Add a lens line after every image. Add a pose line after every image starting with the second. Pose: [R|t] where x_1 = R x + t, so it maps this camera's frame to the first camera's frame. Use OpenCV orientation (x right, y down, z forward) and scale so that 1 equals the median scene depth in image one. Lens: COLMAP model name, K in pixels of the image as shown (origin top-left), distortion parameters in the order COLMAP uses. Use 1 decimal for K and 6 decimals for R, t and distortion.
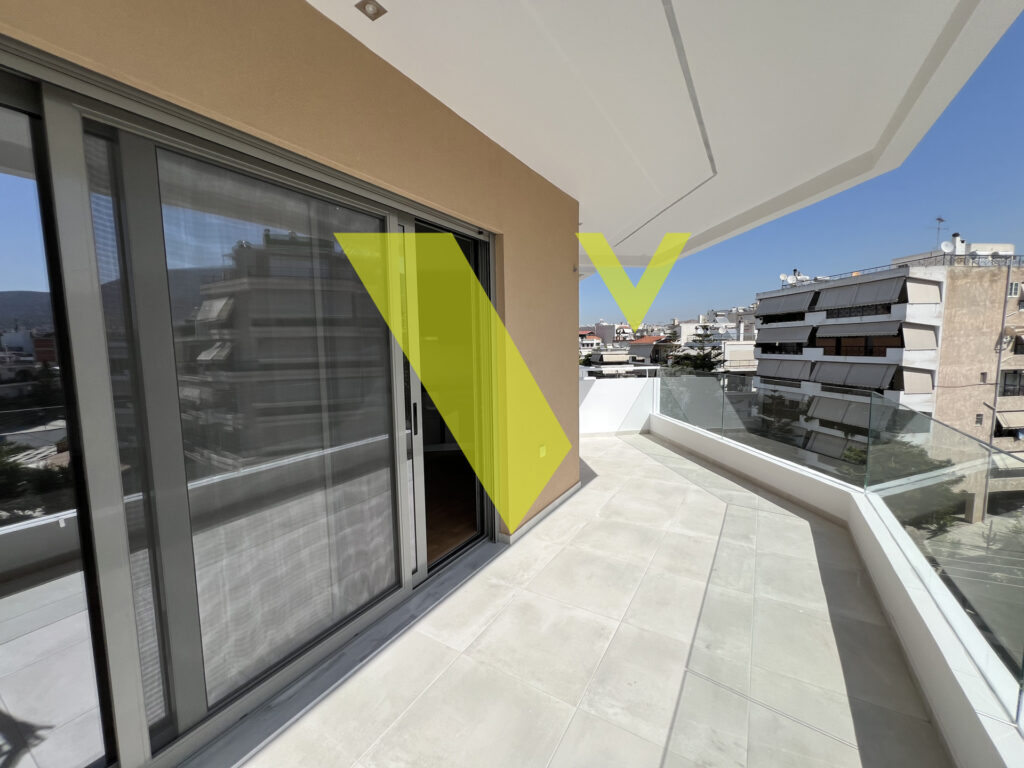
lens RADIAL K [[415.2, 0, 512.0], [0, 415.2, 384.0], [0, 0, 1]] dist [0.000416, 0.000620]
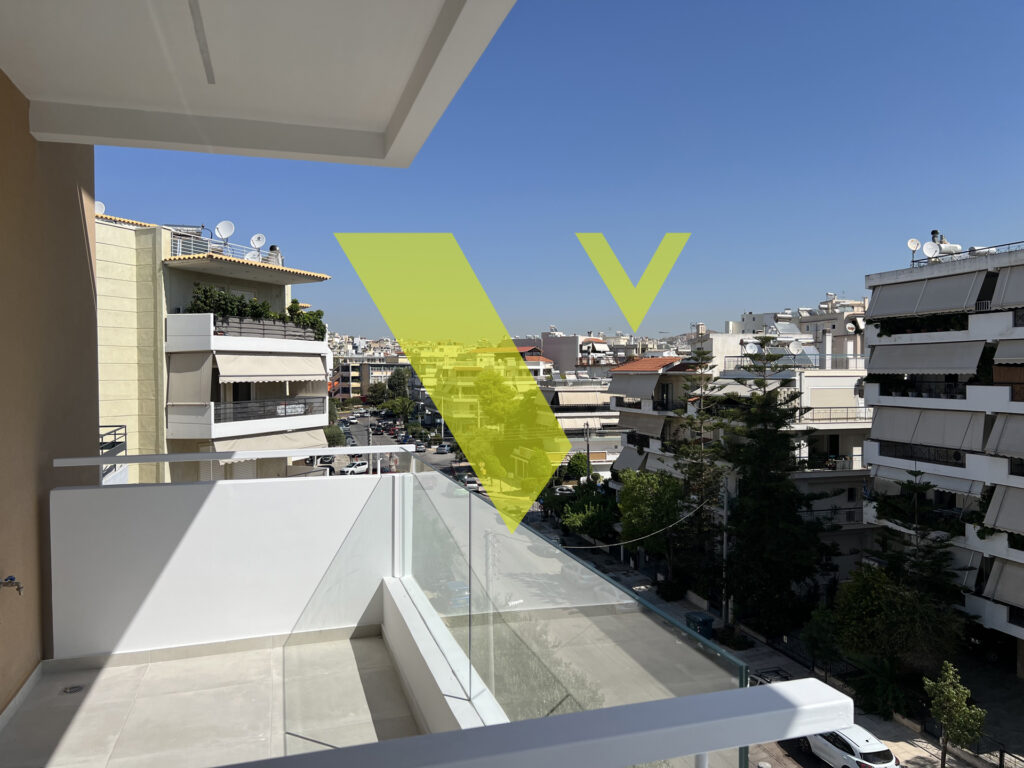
lens RADIAL K [[774.4, 0, 512.0], [0, 774.4, 384.0], [0, 0, 1]] dist [-0.000919, -0.000841]
pose [[0.987065, 0.011264, 0.159923, 0.019385], [0.001145, 0.997008, -0.077291, -0.014406], [-0.160315, 0.076475, 0.984099, 0.145302]]
